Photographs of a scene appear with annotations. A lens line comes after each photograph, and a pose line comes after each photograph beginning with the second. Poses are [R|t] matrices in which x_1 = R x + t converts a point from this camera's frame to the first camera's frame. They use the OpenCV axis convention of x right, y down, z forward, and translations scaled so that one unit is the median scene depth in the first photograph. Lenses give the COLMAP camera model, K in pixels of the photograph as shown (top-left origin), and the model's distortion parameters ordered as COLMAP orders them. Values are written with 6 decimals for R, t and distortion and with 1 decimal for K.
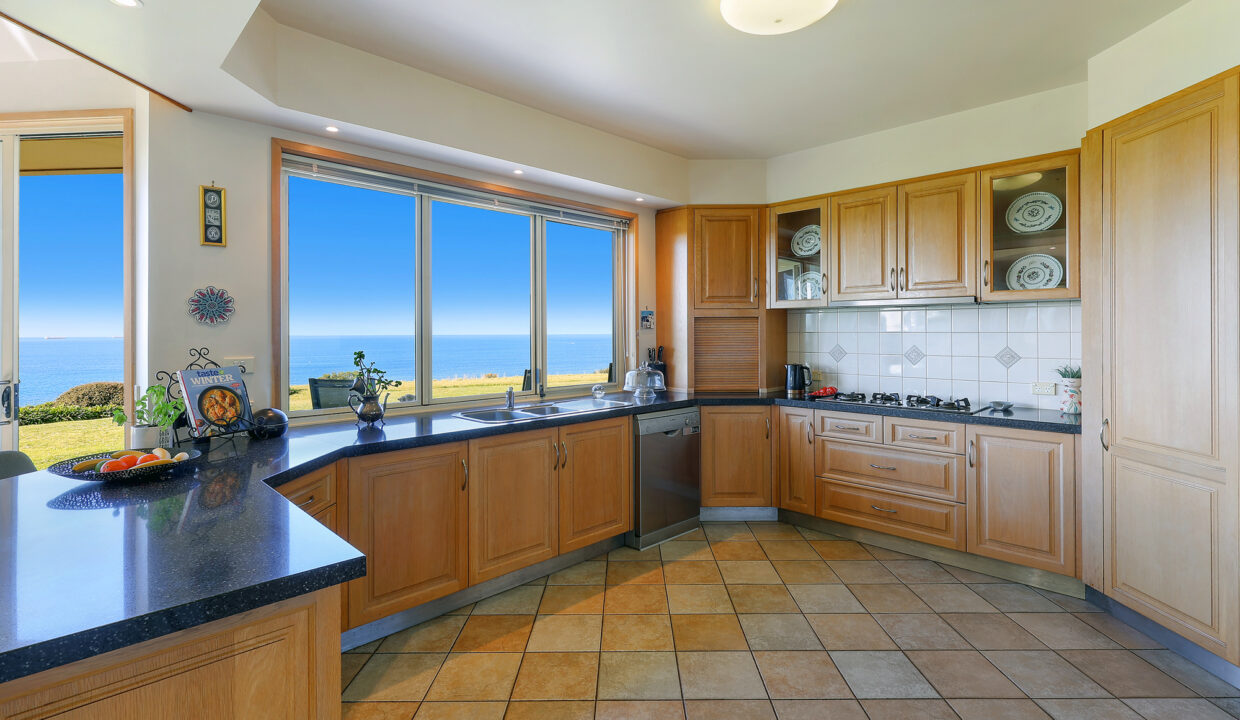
lens RADIAL K [[572.5, 0, 562.0], [0, 572.5, 320.4], [0, 0, 1]] dist [-0.003730, 0.002415]
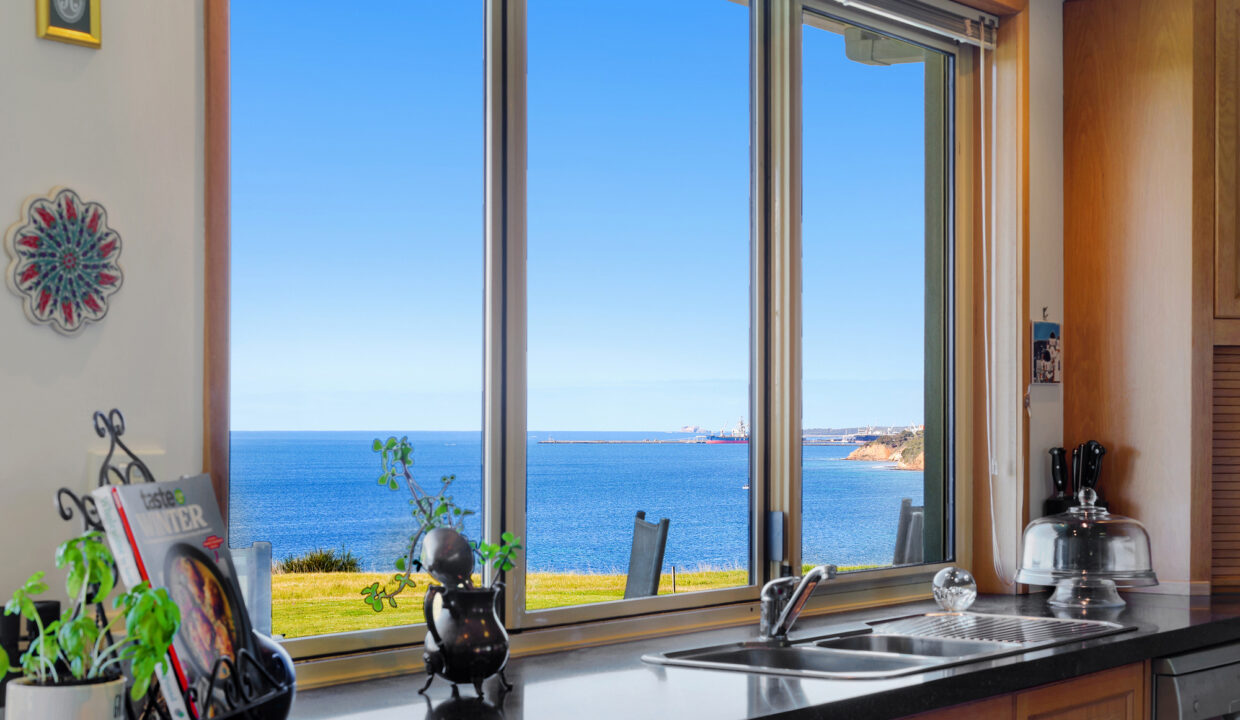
lens RADIAL K [[2065.4, 0, 625.5], [0, 2065.4, 365.7], [0, 0, 1]] dist [0.285100, 0.000000]
pose [[0.977182, 0.009886, 0.212175, -0.383078], [-0.008330, 0.999931, -0.008226, 0.021068], [-0.212242, 0.006271, 0.977197, -0.033021]]
